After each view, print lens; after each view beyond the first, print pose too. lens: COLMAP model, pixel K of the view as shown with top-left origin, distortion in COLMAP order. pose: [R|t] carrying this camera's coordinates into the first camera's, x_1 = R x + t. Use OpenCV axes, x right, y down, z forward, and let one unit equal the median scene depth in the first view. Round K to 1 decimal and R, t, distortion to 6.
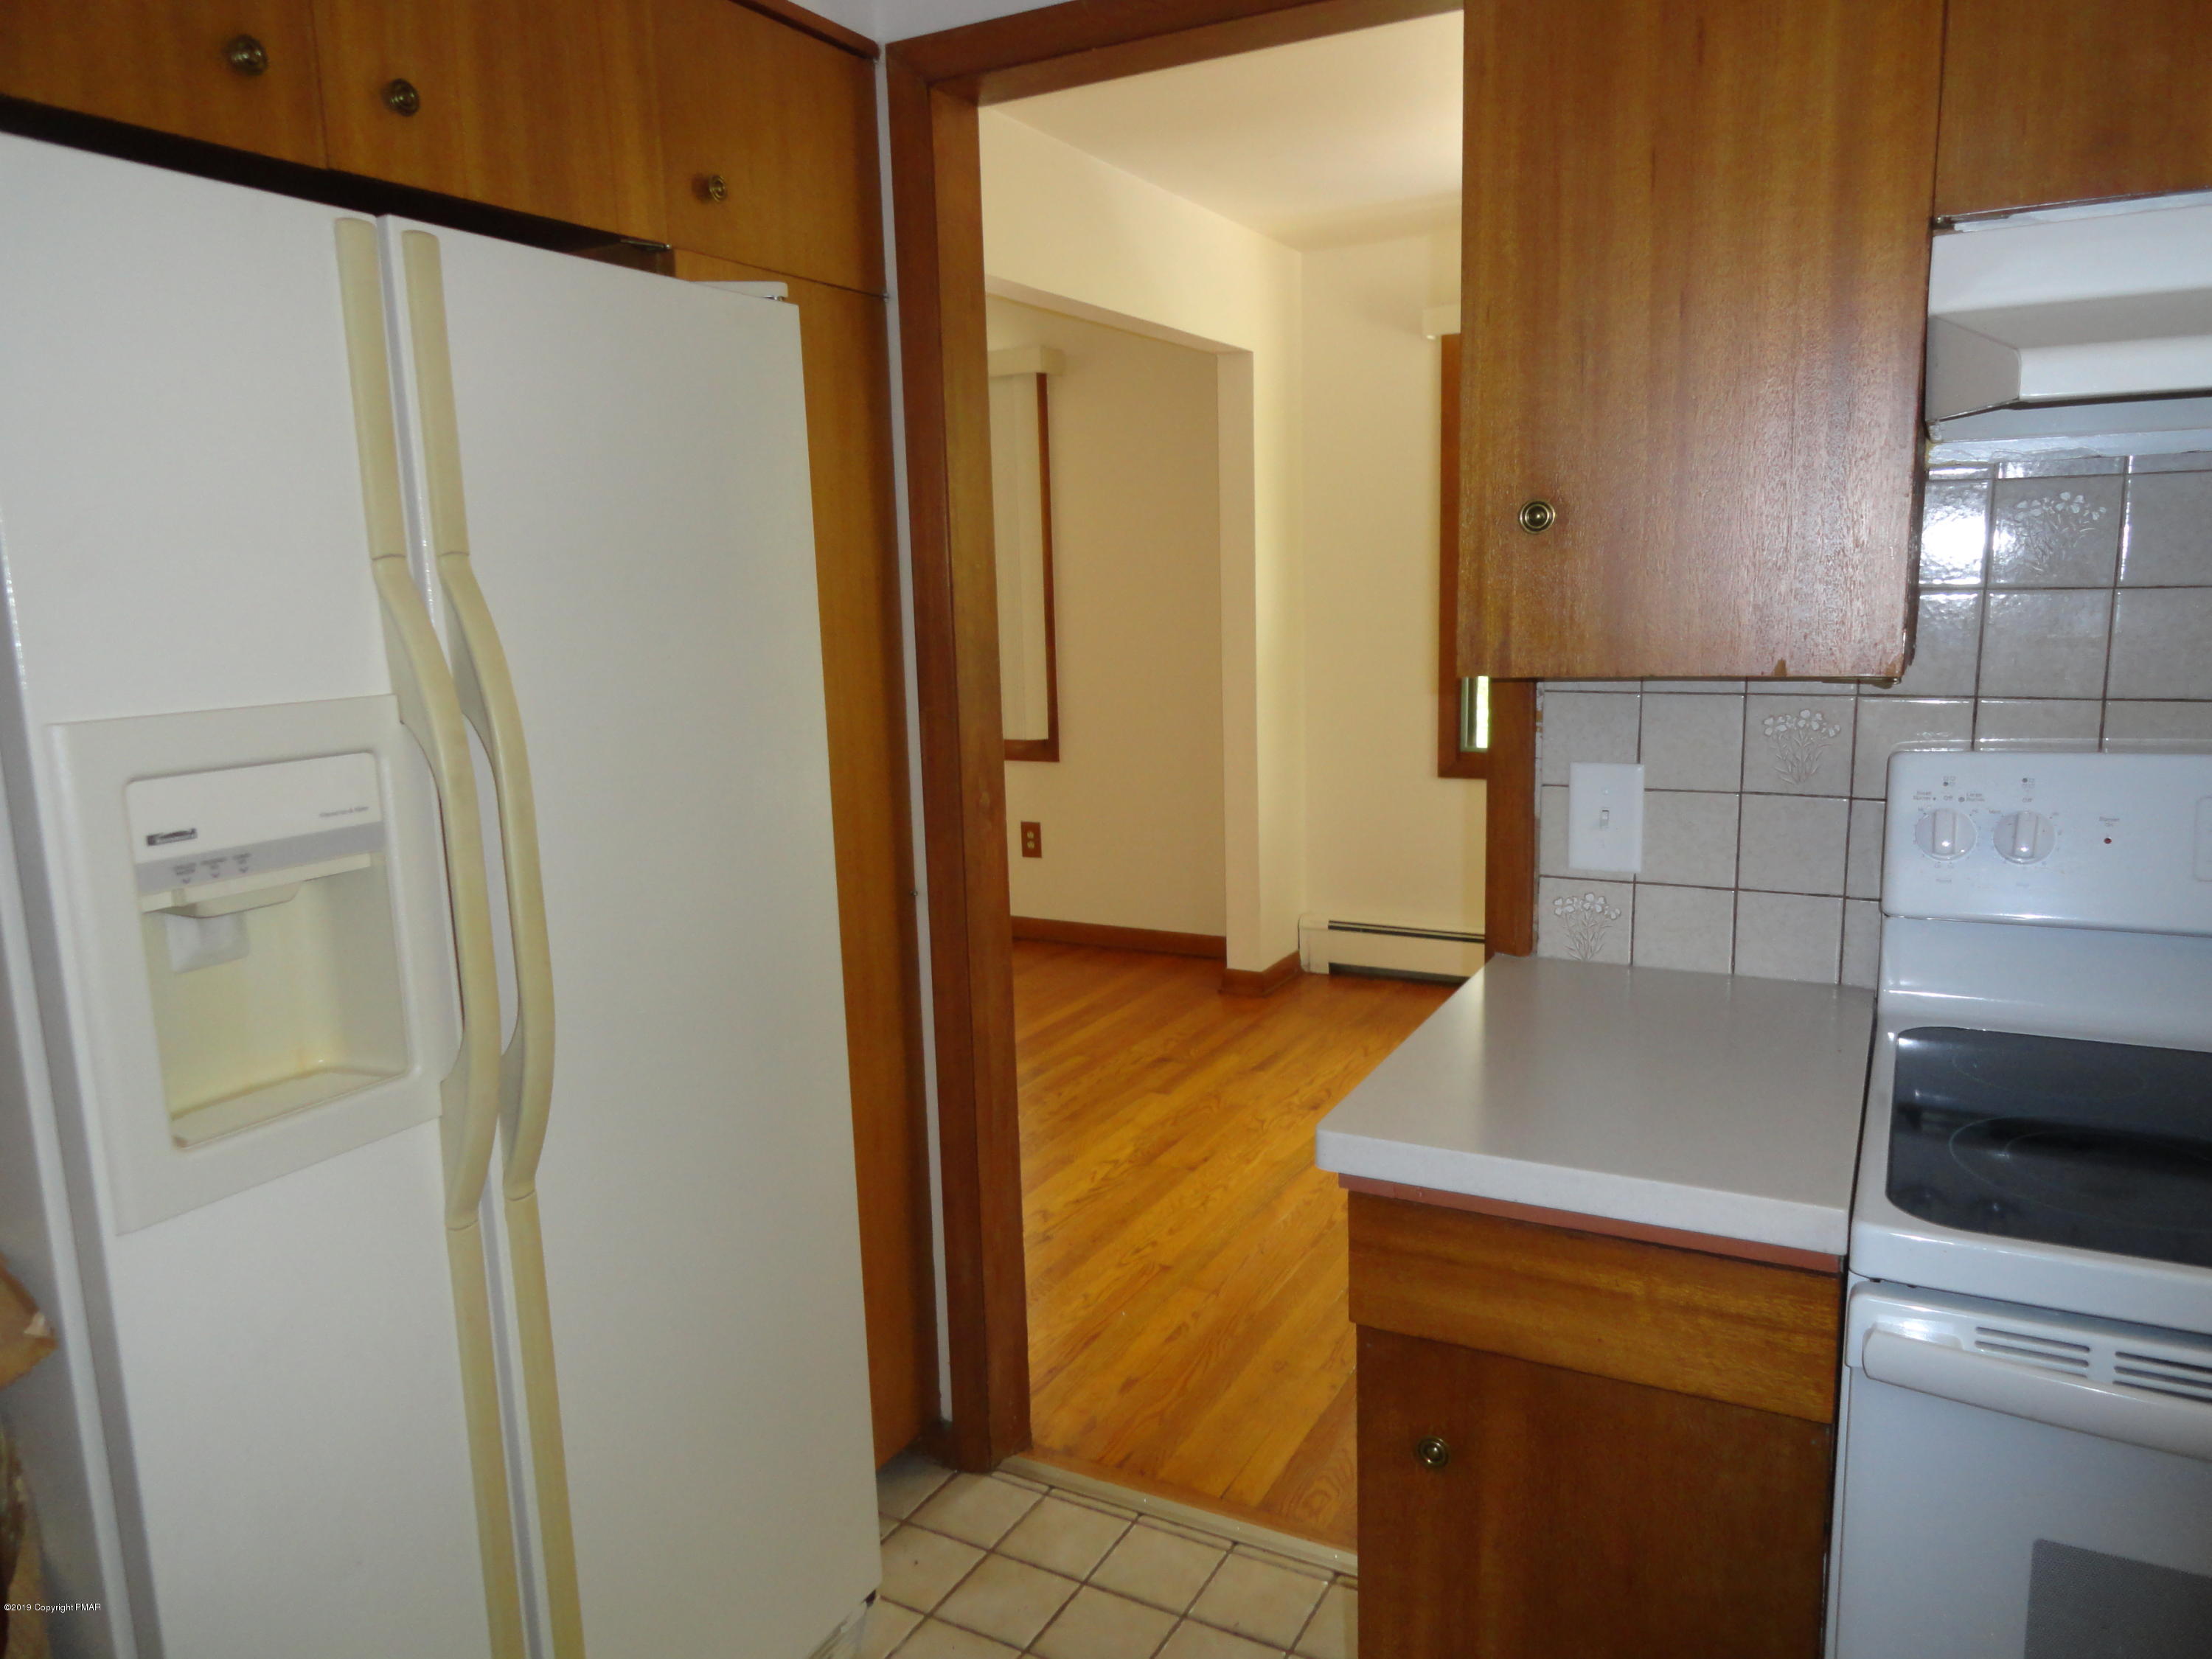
lens RADIAL K [[1525.5, 0, 1103.1], [0, 1525.5, 829.4], [0, 0, 1]] dist [0.005472, 0.001631]
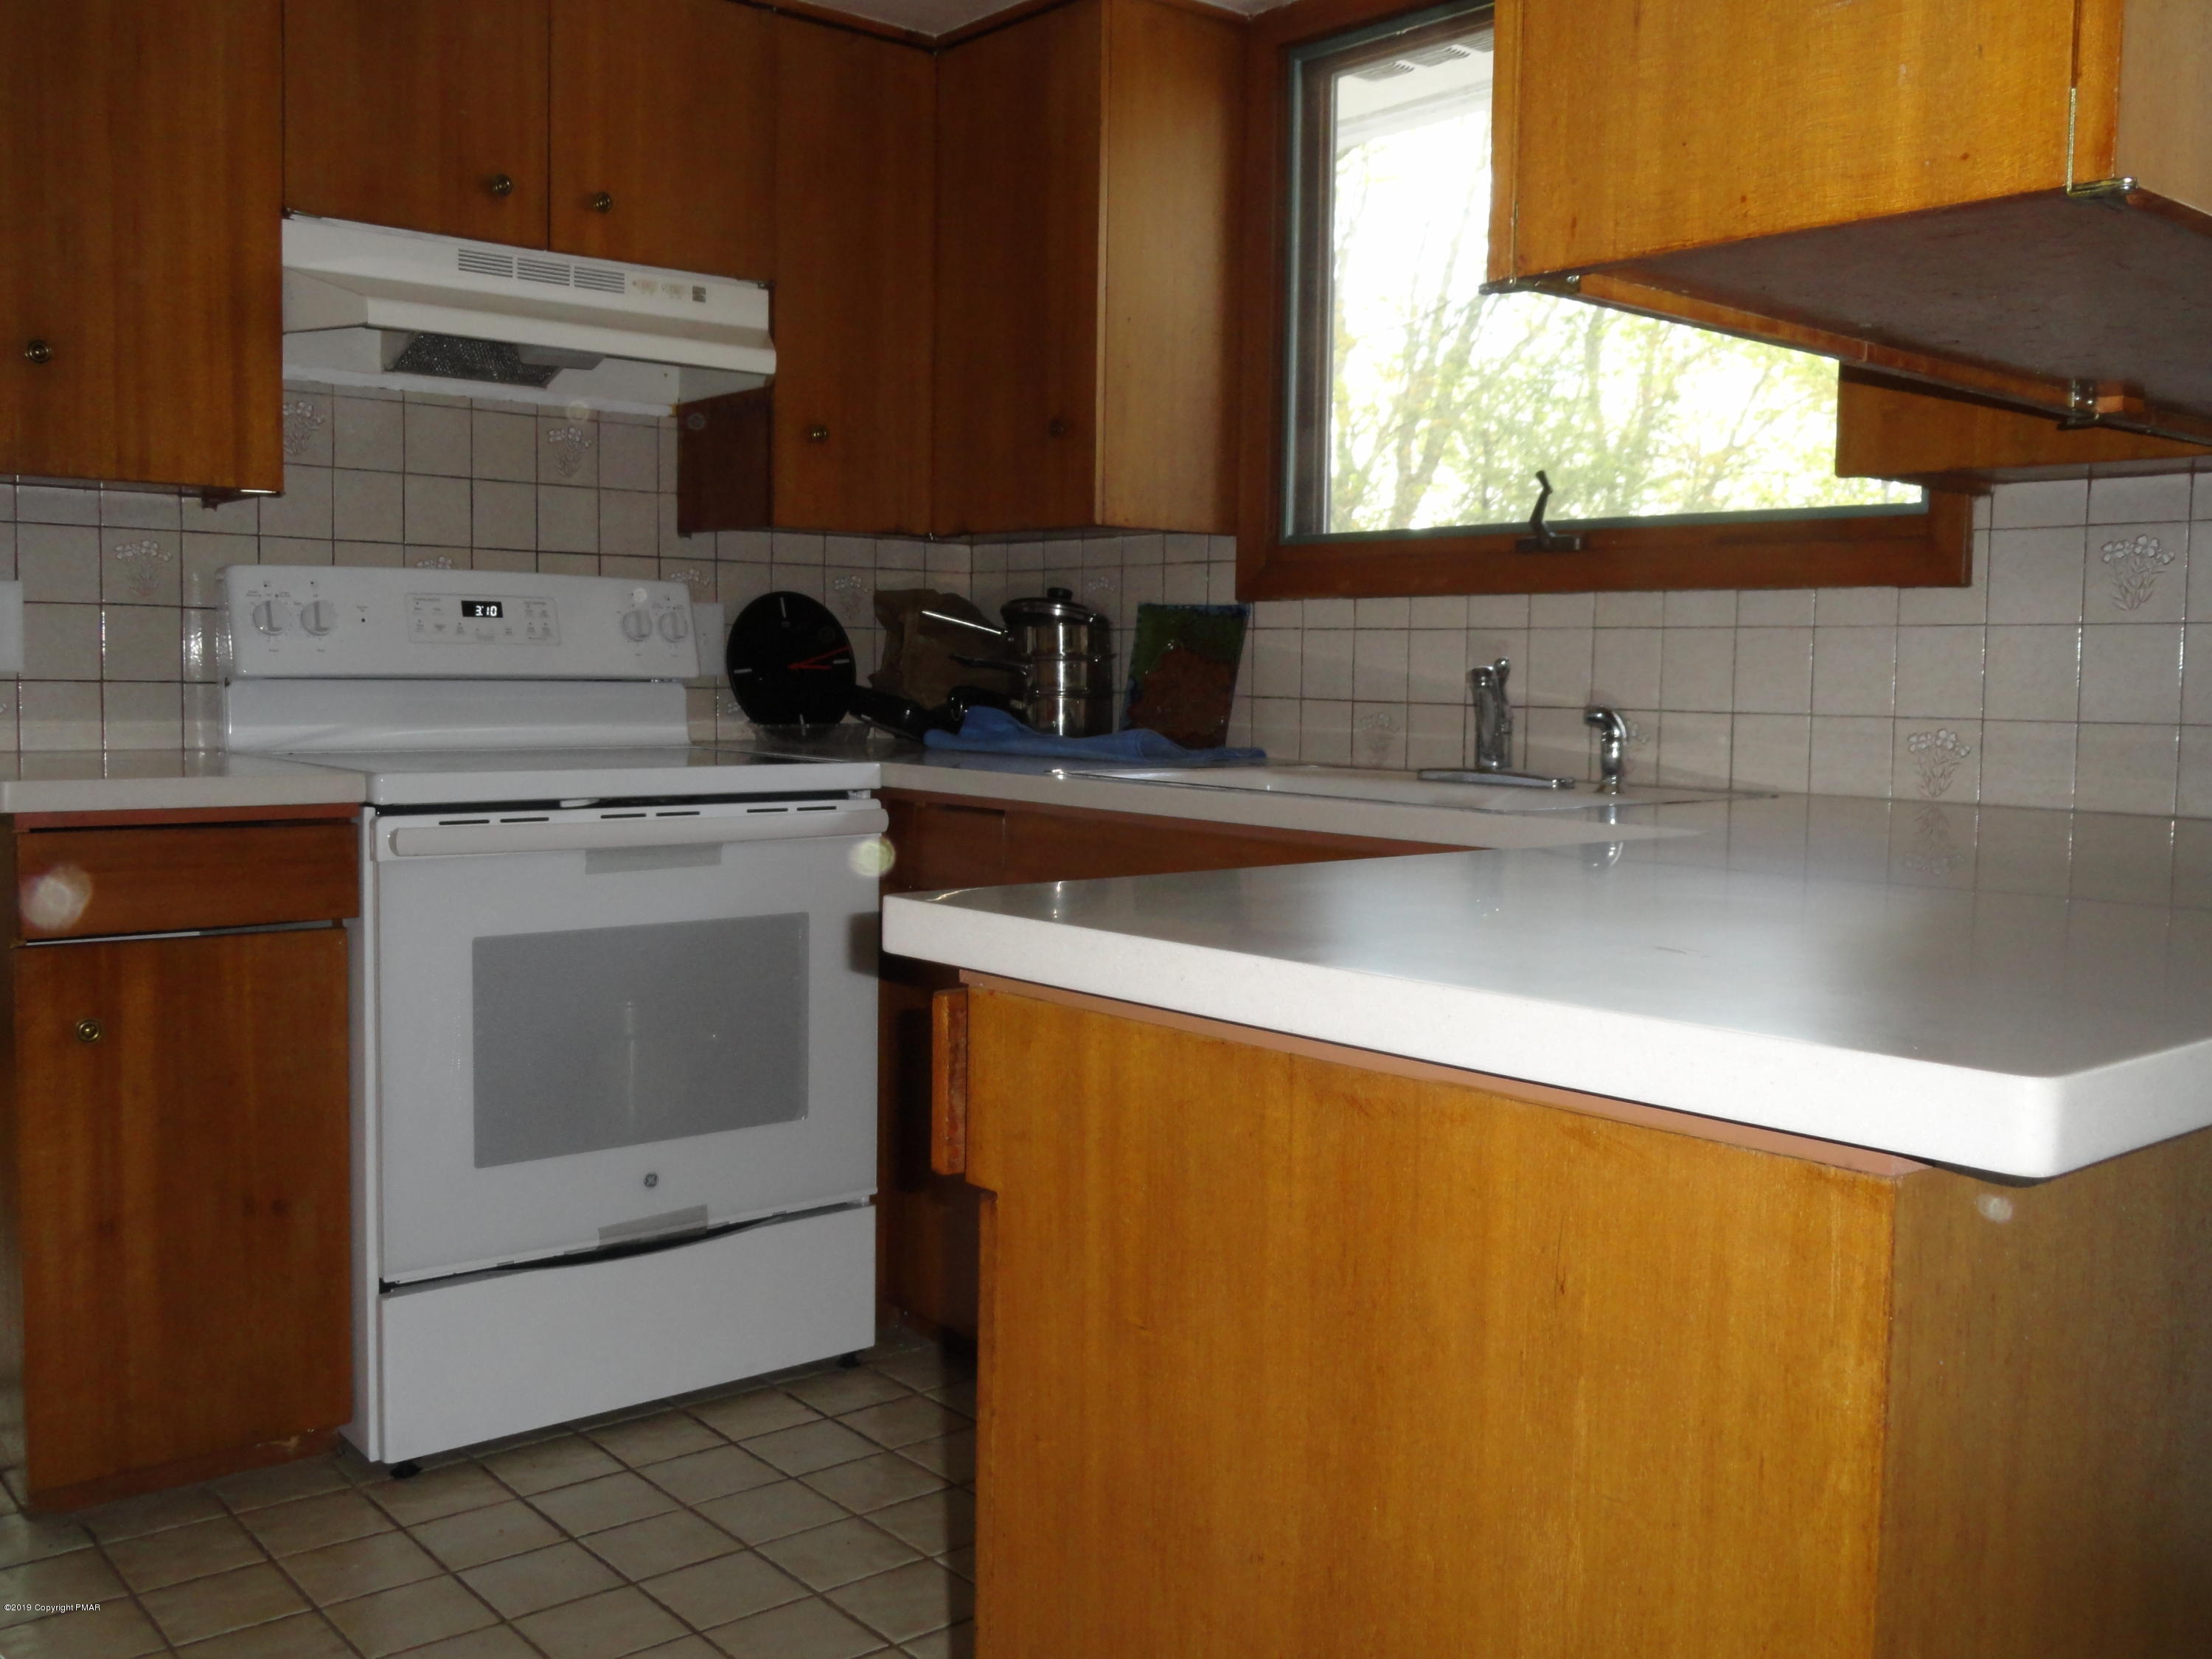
lens RADIAL K [[2014.1, 0, 1104.2], [0, 2014.1, 827.1], [0, 0, 1]] dist [-0.001730, 0.000000]
pose [[0.364914, -0.035329, 0.930371, -0.983429], [0.131377, 0.991235, -0.013888, 0.339468], [-0.921726, 0.127297, 0.366357, -0.433653]]
